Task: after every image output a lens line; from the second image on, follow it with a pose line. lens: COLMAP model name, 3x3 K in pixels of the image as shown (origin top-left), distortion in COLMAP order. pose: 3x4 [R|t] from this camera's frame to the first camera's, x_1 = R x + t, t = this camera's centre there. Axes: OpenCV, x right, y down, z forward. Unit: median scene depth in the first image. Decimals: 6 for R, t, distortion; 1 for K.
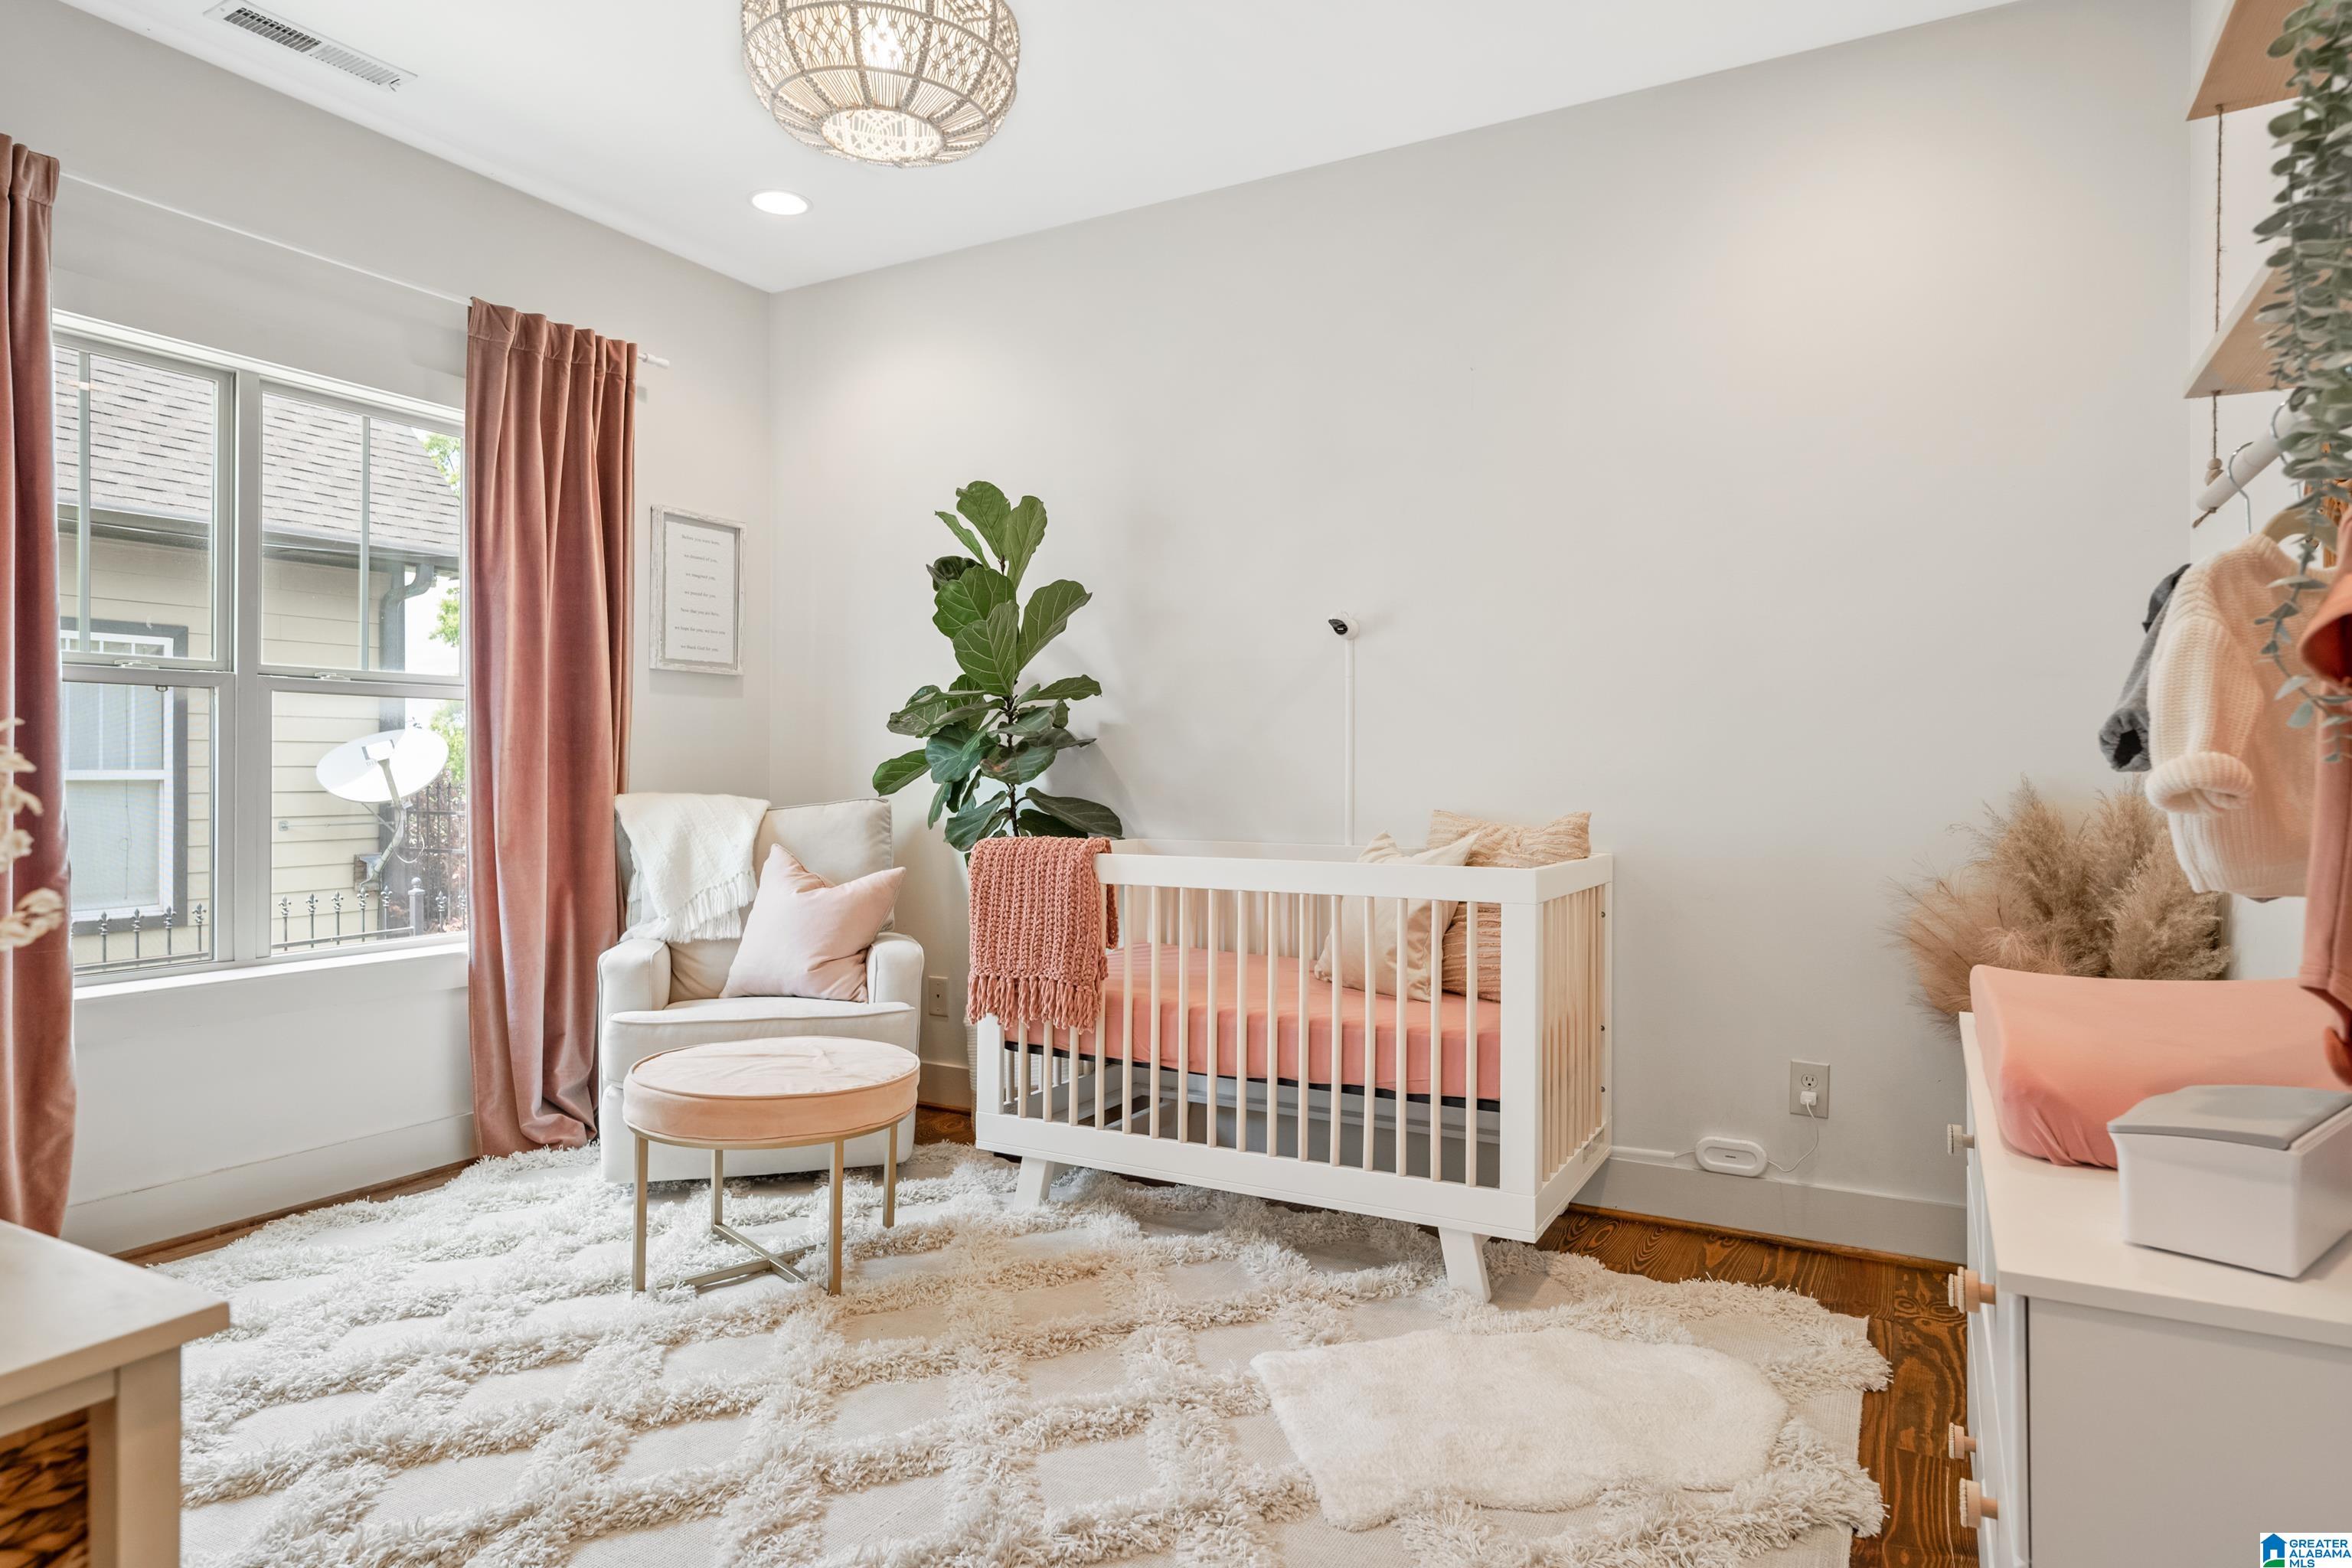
lens RADIAL K [[1343.6, 0, 1176.0], [0, 1343.6, 784.0], [0, 0, 1]] dist [0.000315, 0.000292]
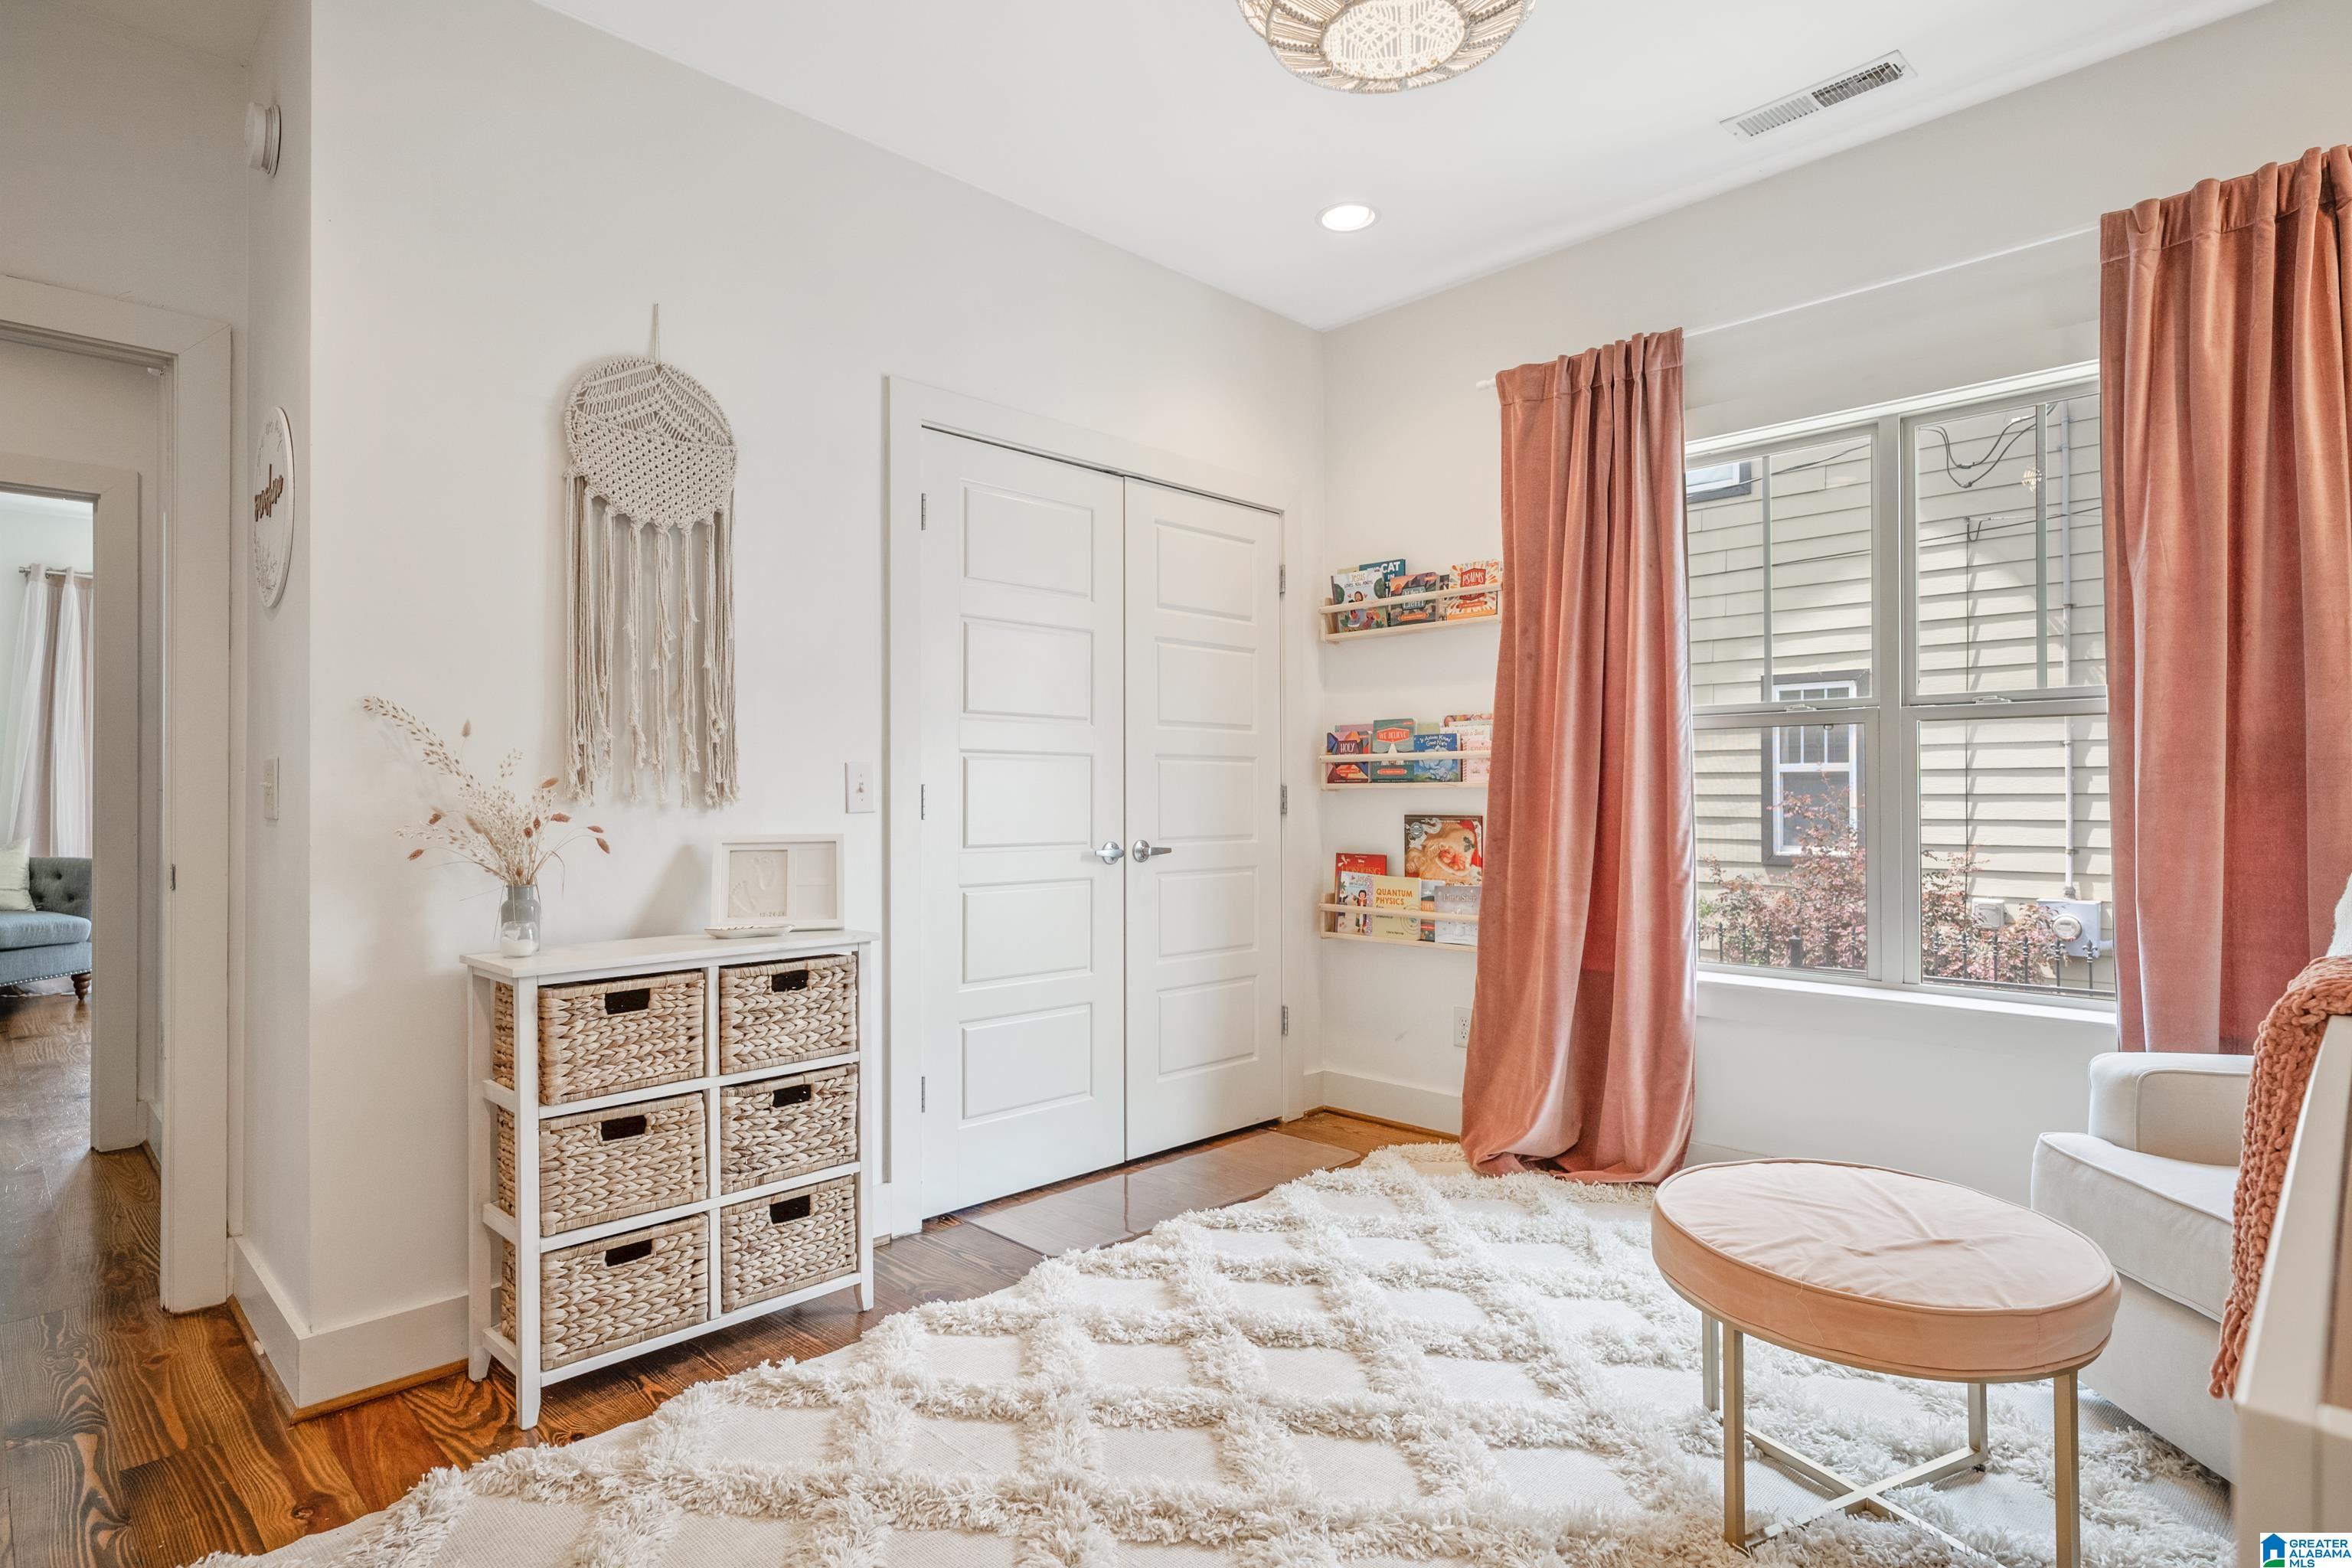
lens RADIAL K [[1242.9, 0, 1176.0], [0, 1242.9, 784.0], [0, 0, 1]] dist [0.001548, 0.000308]
pose [[-0.287248, -0.006427, -0.957835, 0.391315], [-0.008563, 0.999955, -0.004142, -0.013920], [0.957818, 0.007012, -0.287290, 0.760681]]
